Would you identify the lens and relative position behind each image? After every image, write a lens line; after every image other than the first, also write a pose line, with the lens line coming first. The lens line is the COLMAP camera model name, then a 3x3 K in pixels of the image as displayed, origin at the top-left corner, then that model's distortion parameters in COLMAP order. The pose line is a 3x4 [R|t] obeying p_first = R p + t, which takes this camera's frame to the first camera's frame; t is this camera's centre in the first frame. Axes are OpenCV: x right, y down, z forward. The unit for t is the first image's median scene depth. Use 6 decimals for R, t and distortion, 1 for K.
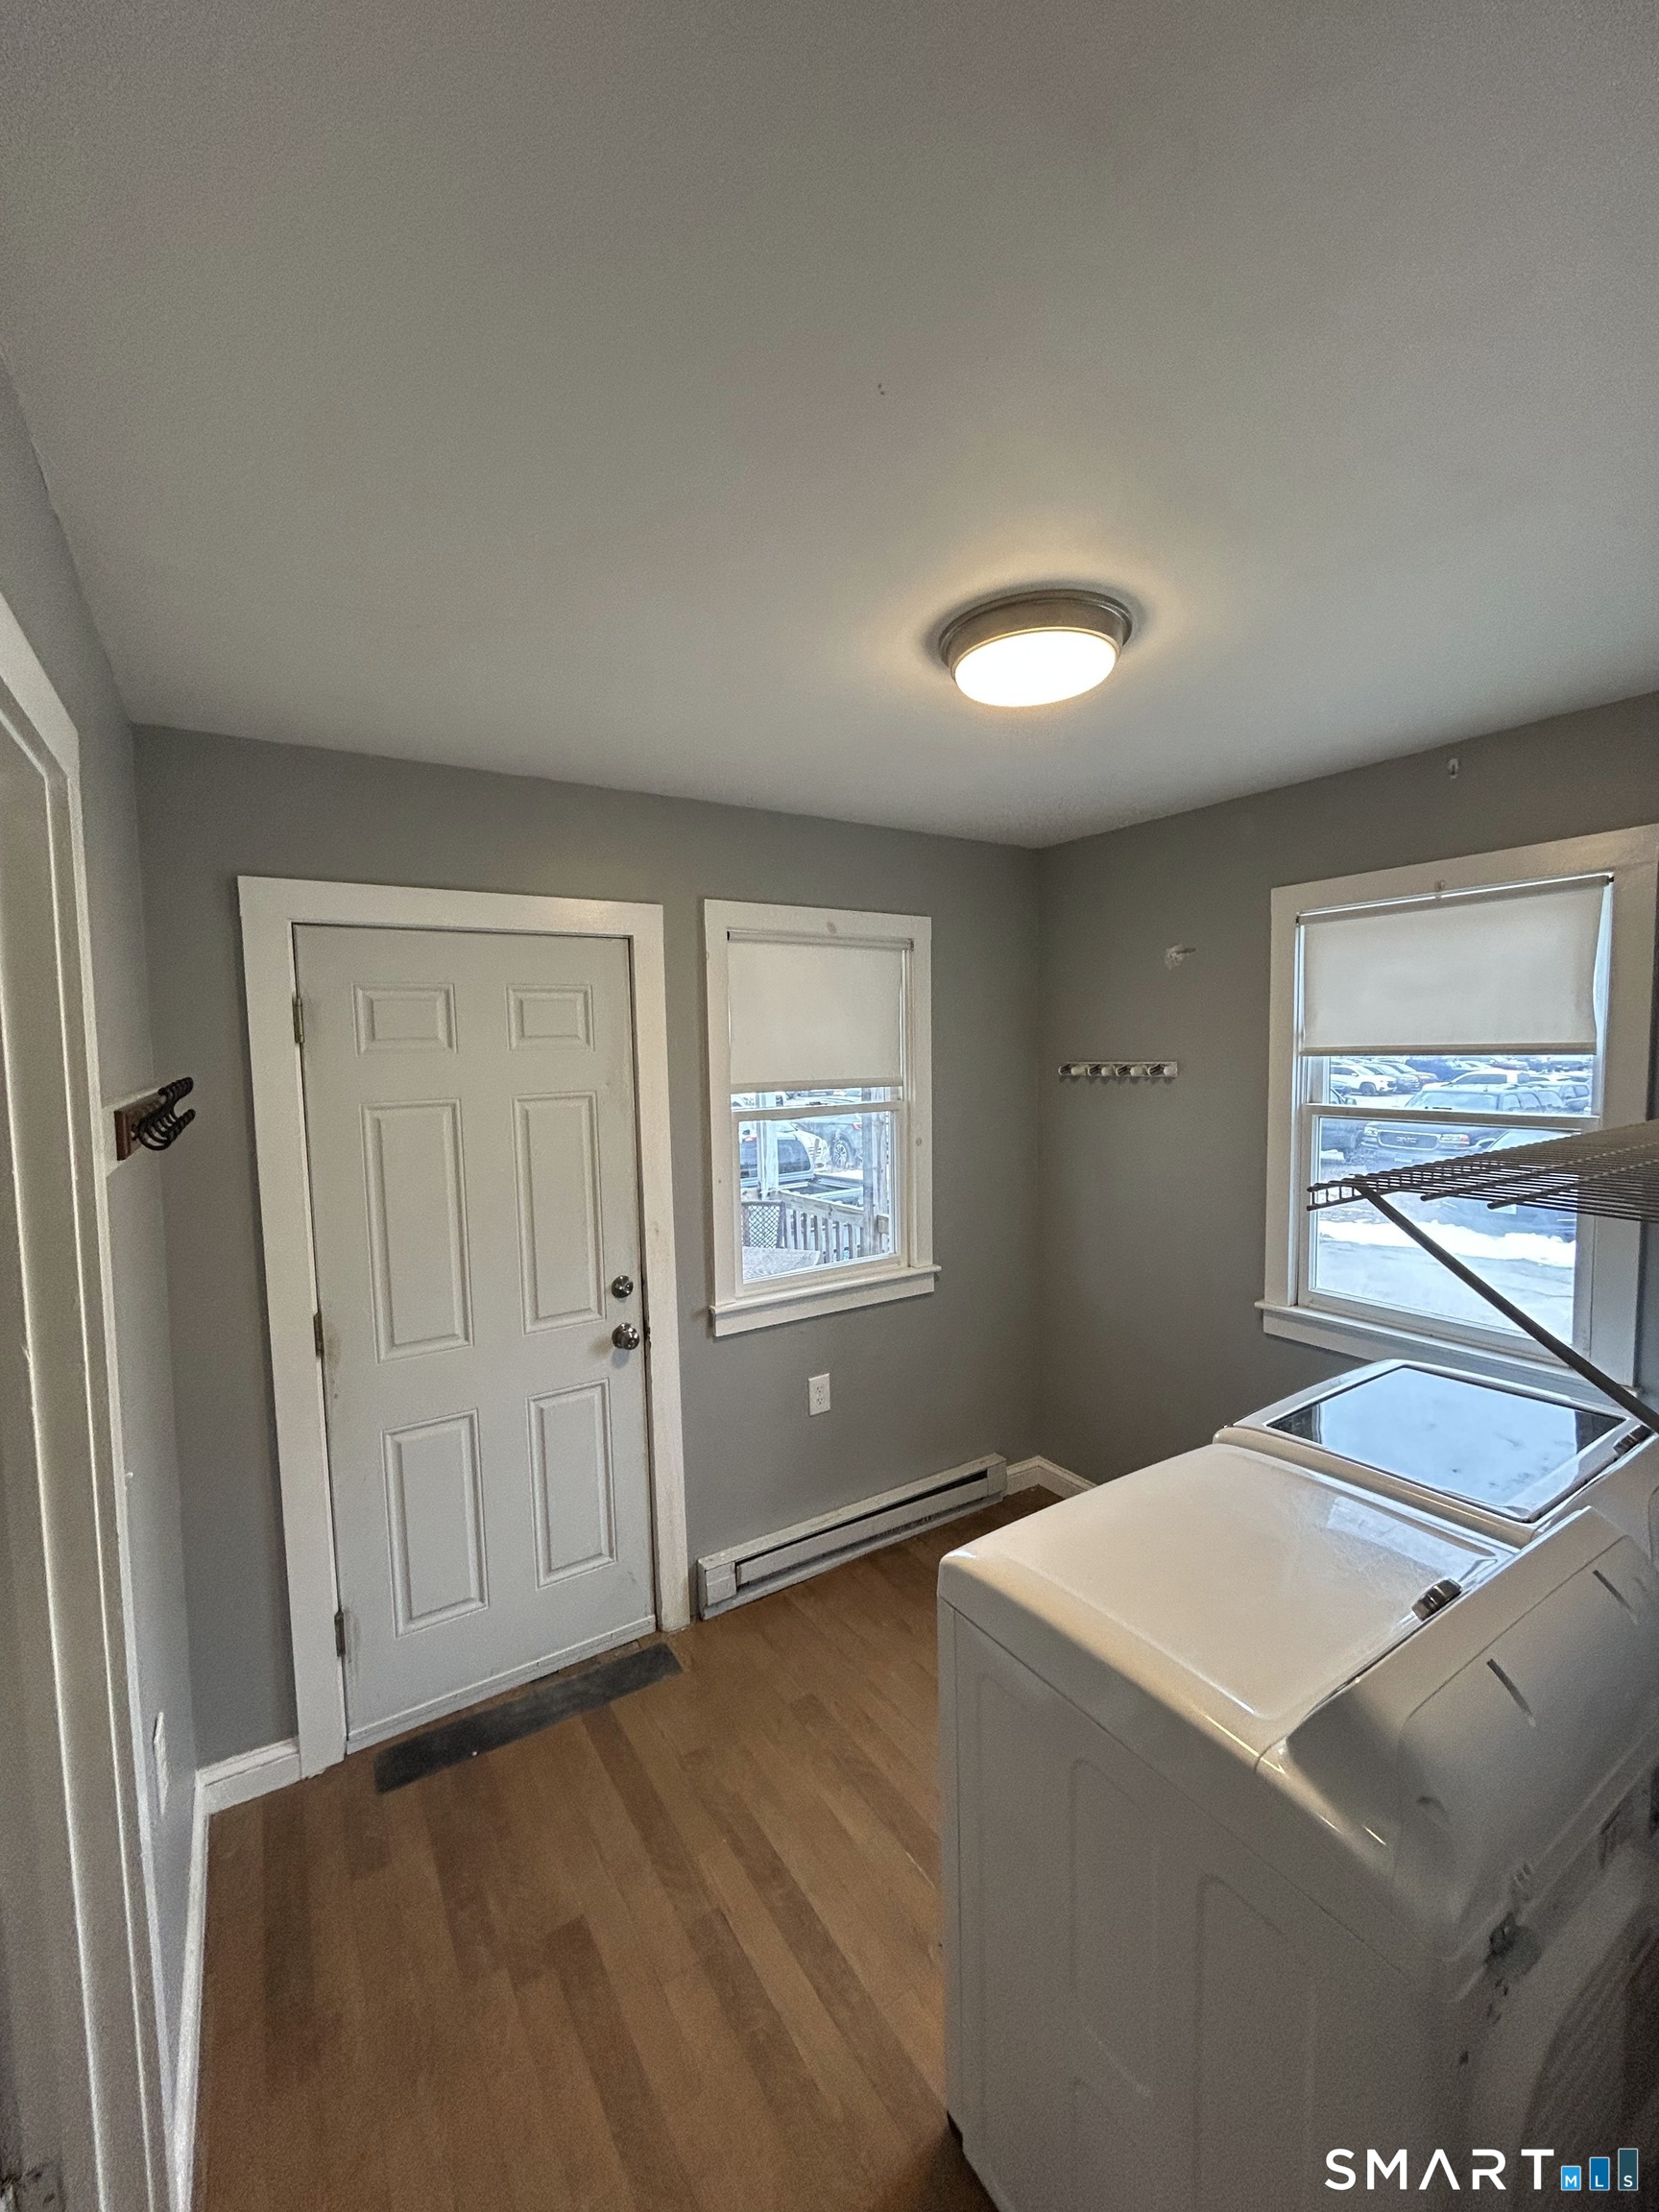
lens RADIAL K [[890.1, 0, 829.5], [0, 890.1, 1106.0], [0, 0, 1]] dist [-0.000543, 0.002012]
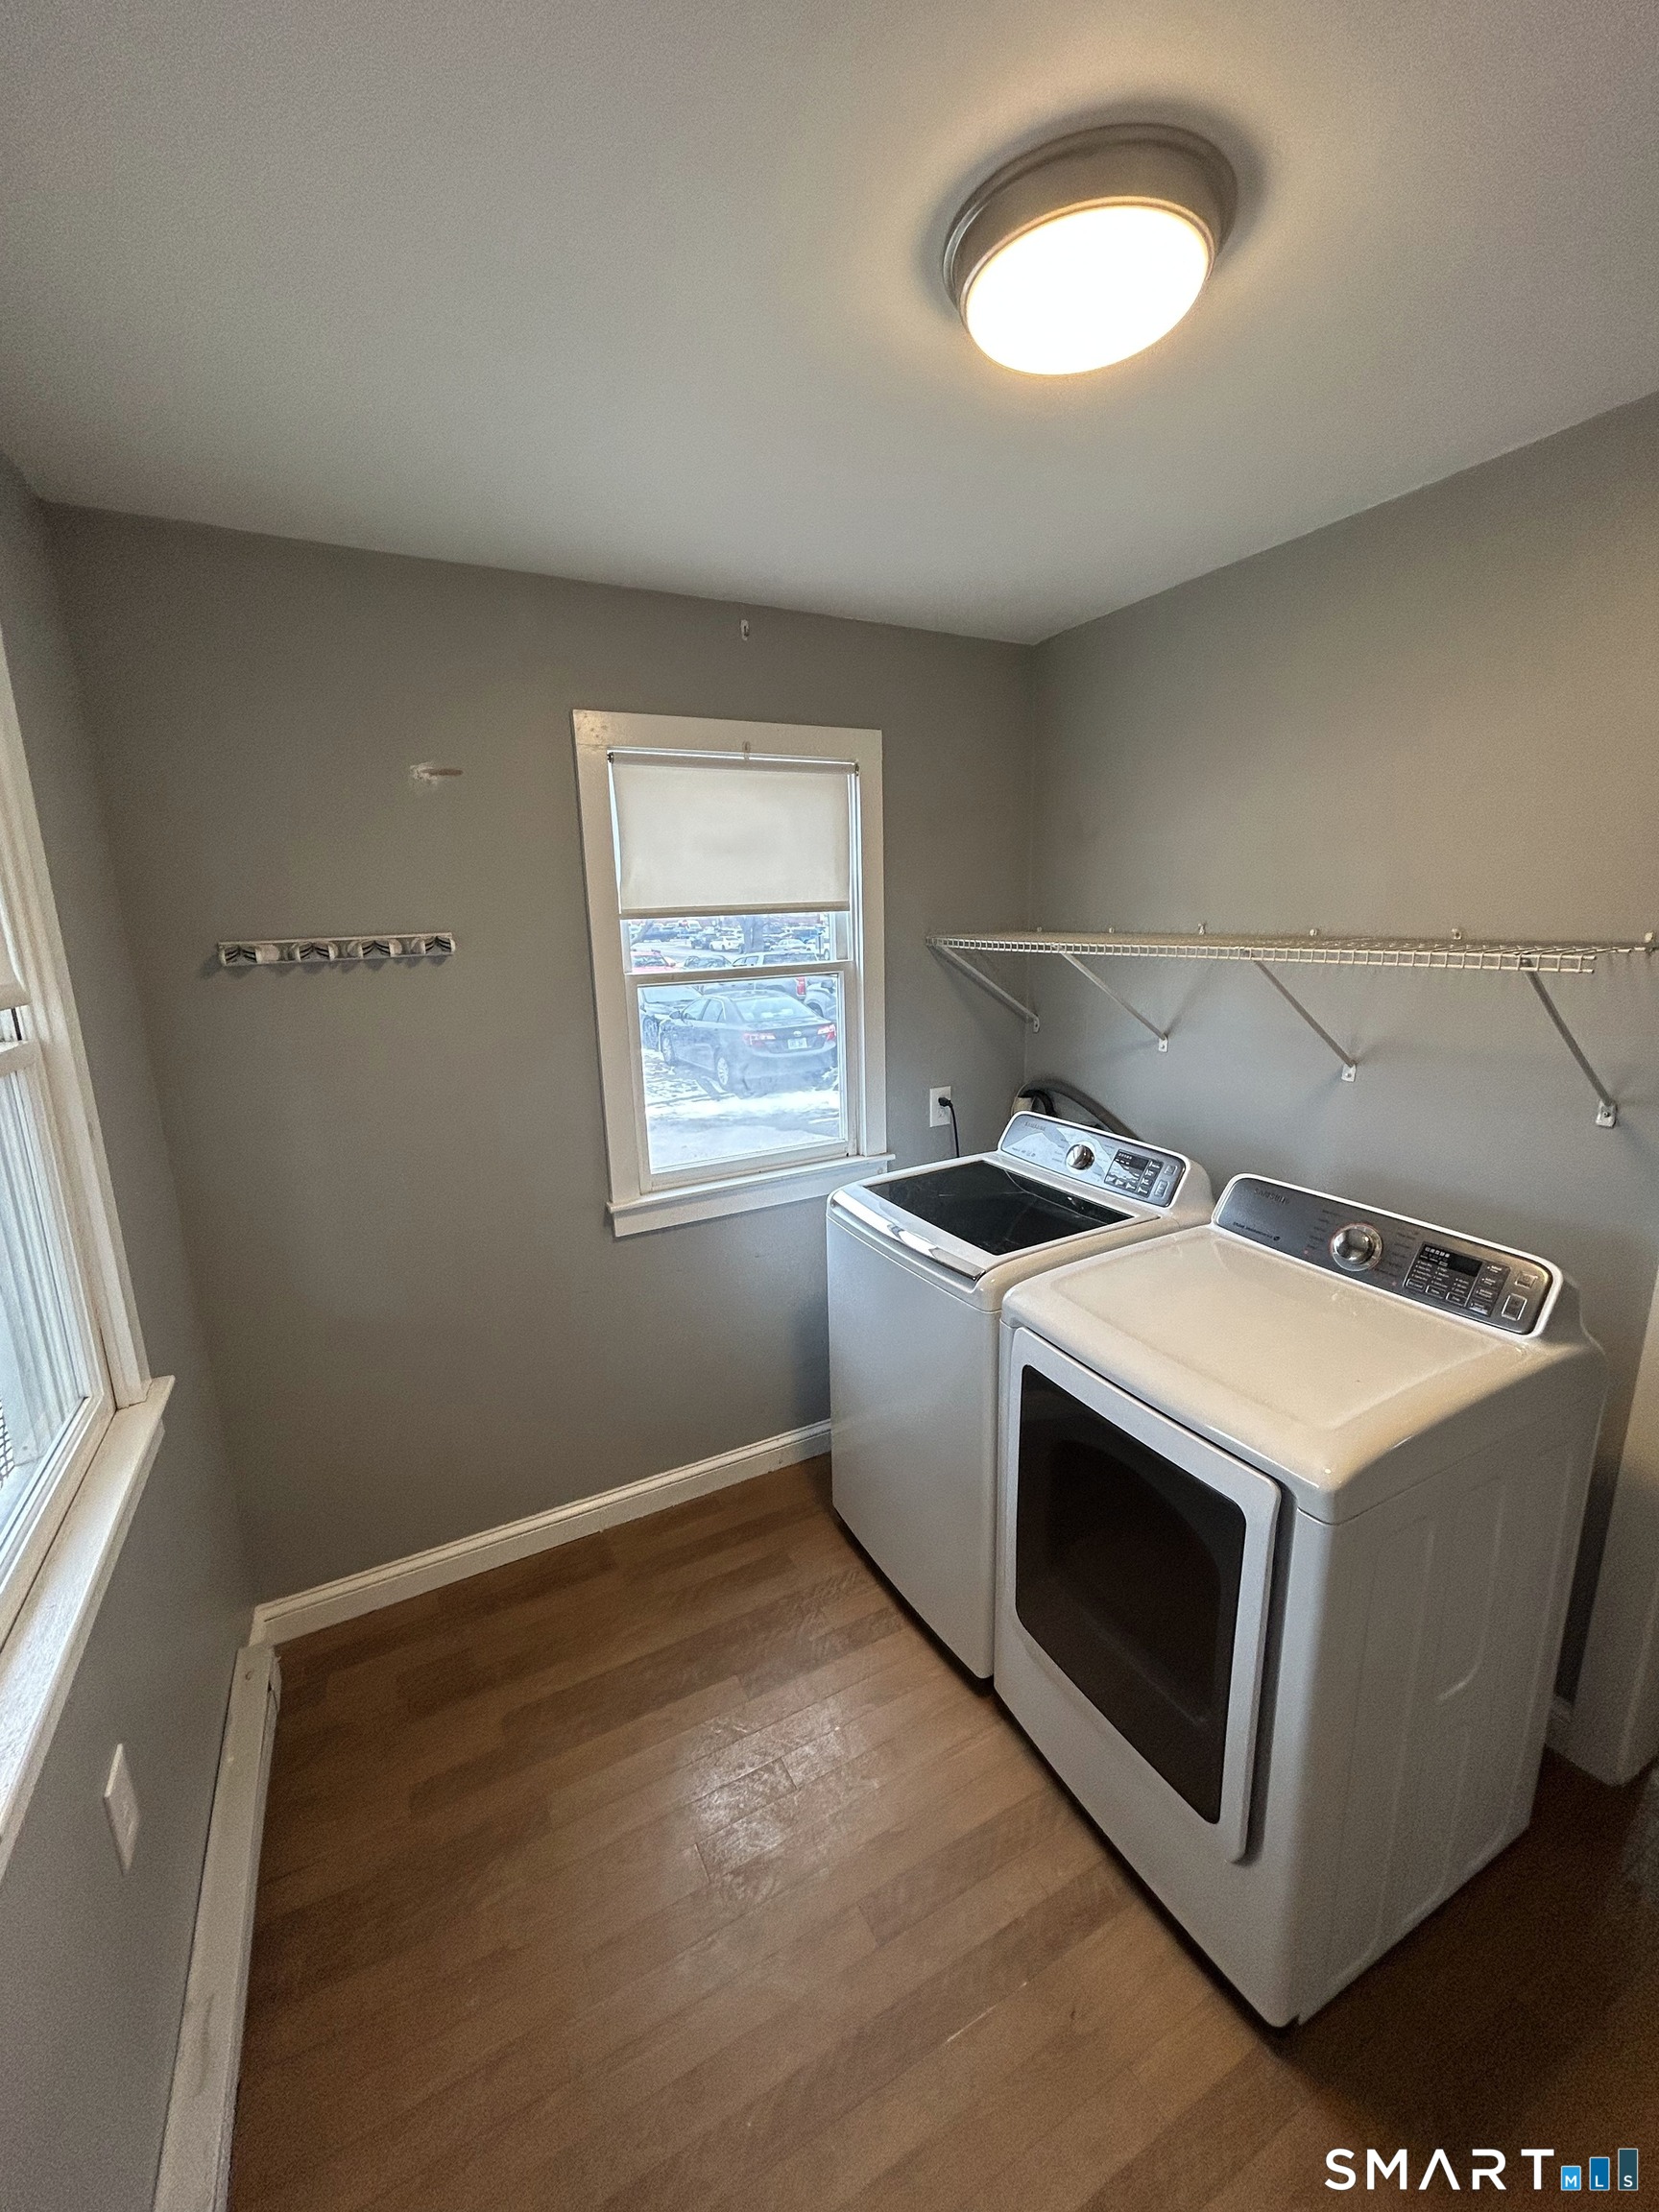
lens RADIAL K [[890.1, 0, 829.5], [0, 890.1, 1106.0], [0, 0, 1]] dist [-0.000543, 0.002012]
pose [[0.085168, -0.199641, 0.976161, -0.399285], [0.098584, 0.976602, 0.191130, -0.026771], [-0.991478, 0.079955, 0.102856, 0.822487]]
